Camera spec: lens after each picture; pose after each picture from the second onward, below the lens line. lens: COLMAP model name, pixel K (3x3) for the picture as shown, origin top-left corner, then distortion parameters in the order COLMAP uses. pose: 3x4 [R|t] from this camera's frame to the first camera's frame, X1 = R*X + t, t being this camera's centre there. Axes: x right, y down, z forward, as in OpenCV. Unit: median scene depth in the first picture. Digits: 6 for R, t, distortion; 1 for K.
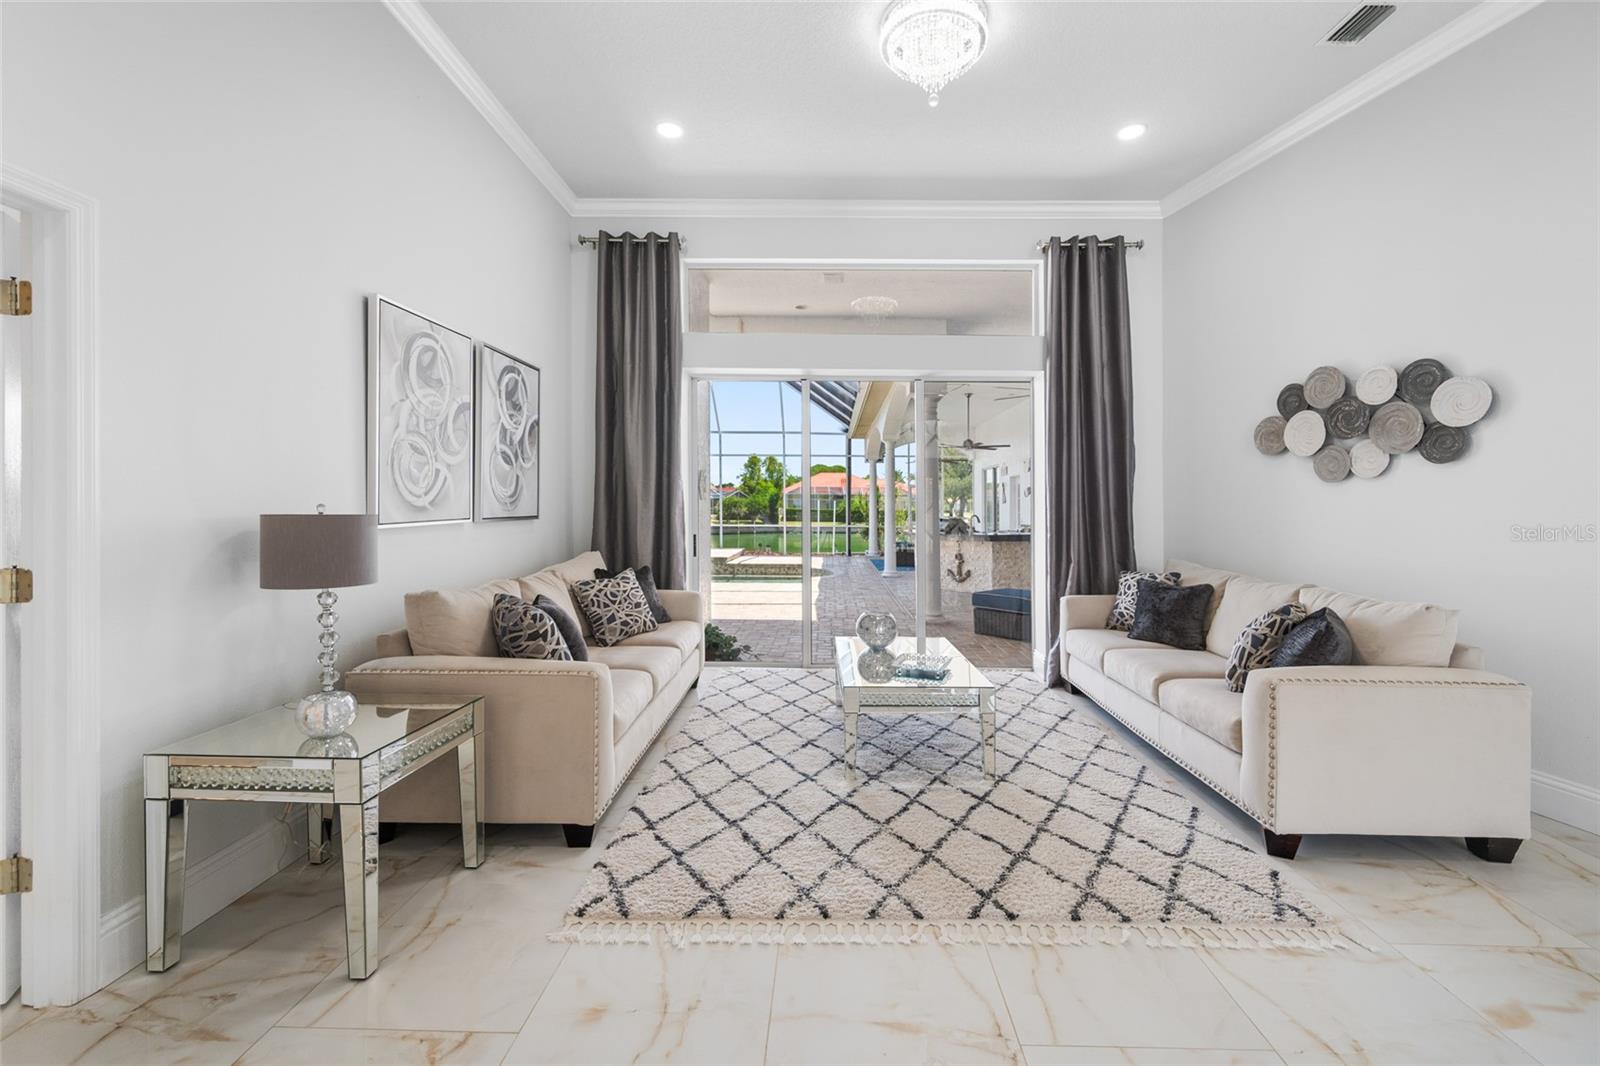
lens RADIAL K [[663.3, 0, 817.3], [0, 663.3, 504.1], [0, 0, 1]] dist [0.000214, -0.000337]
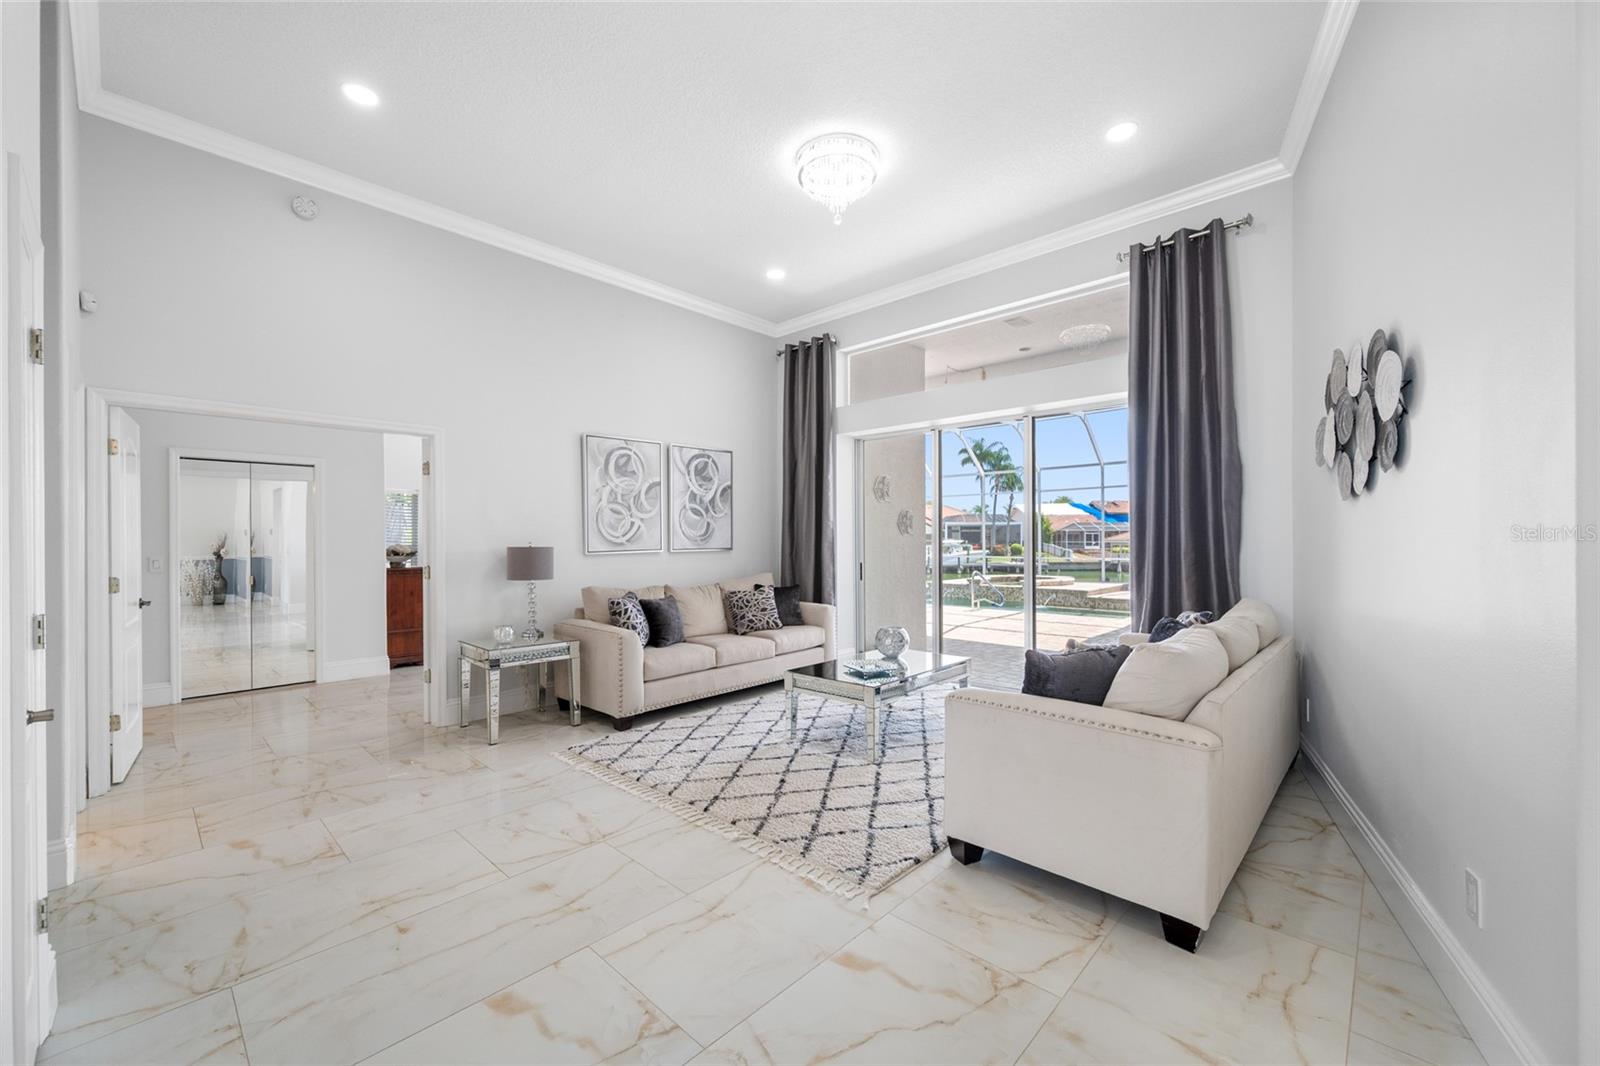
lens RADIAL K [[632.4, 0, 801.0], [0, 632.4, 539.5], [0, 0, 1]] dist [0.001296, -0.000040]
pose [[0.738639, -0.012302, -0.673989, 0.902040], [0.012995, 0.999908, -0.004010, 0.007687], [0.673976, -0.005796, 0.738730, 0.050001]]
